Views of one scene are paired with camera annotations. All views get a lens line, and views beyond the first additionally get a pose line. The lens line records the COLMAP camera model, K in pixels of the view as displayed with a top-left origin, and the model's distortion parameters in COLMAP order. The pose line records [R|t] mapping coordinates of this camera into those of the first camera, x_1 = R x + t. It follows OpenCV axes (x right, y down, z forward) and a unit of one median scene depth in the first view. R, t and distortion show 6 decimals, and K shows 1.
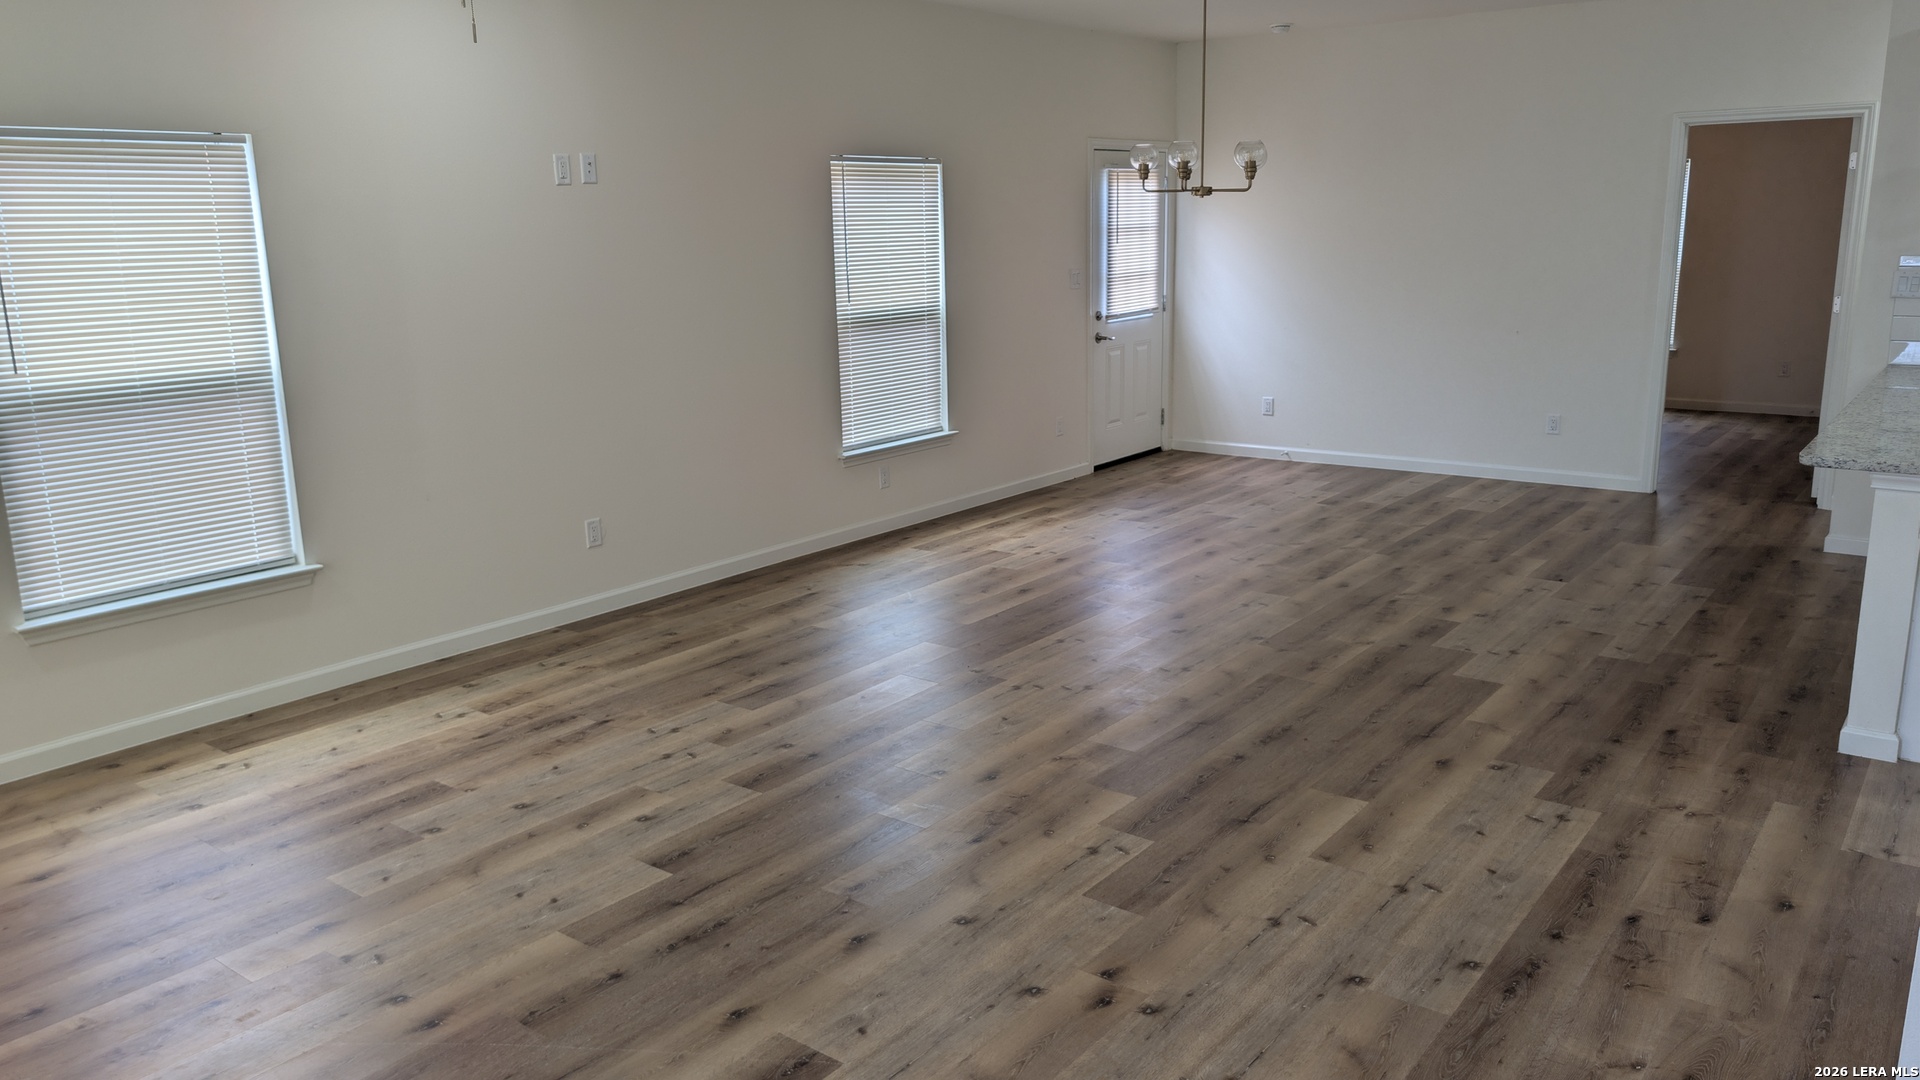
lens RADIAL K [[1383.3, 0, 943.8], [0, 1383.3, 533.6], [0, 0, 1]] dist [0.031347, -0.047237]
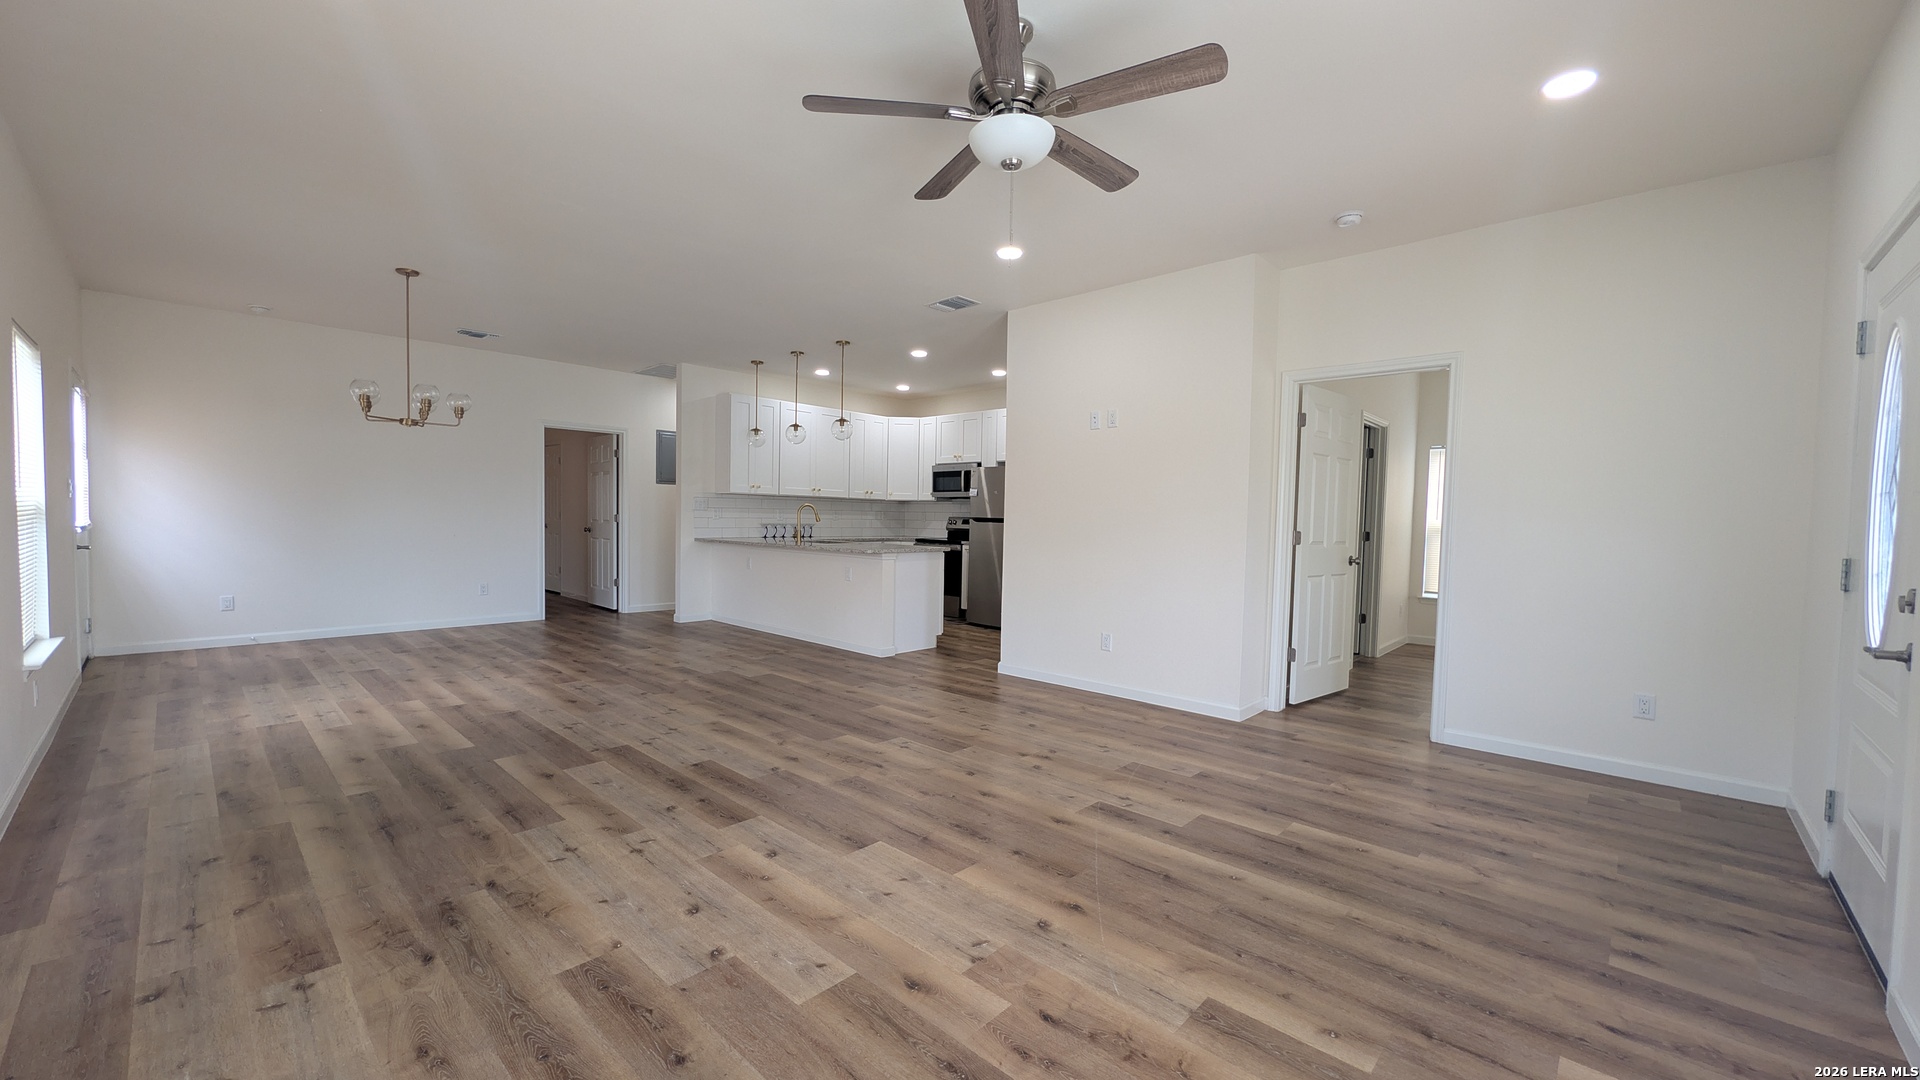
lens RADIAL K [[739.5, 0, 961.1], [0, 739.5, 541.2], [0, 0, 1]] dist [-0.006922, 0.002436]
pose [[0.089686, -0.012964, 0.995886, -0.715964], [0.201596, 0.979454, -0.005405, -0.024185], [-0.975354, 0.201251, 0.090457, 0.609905]]
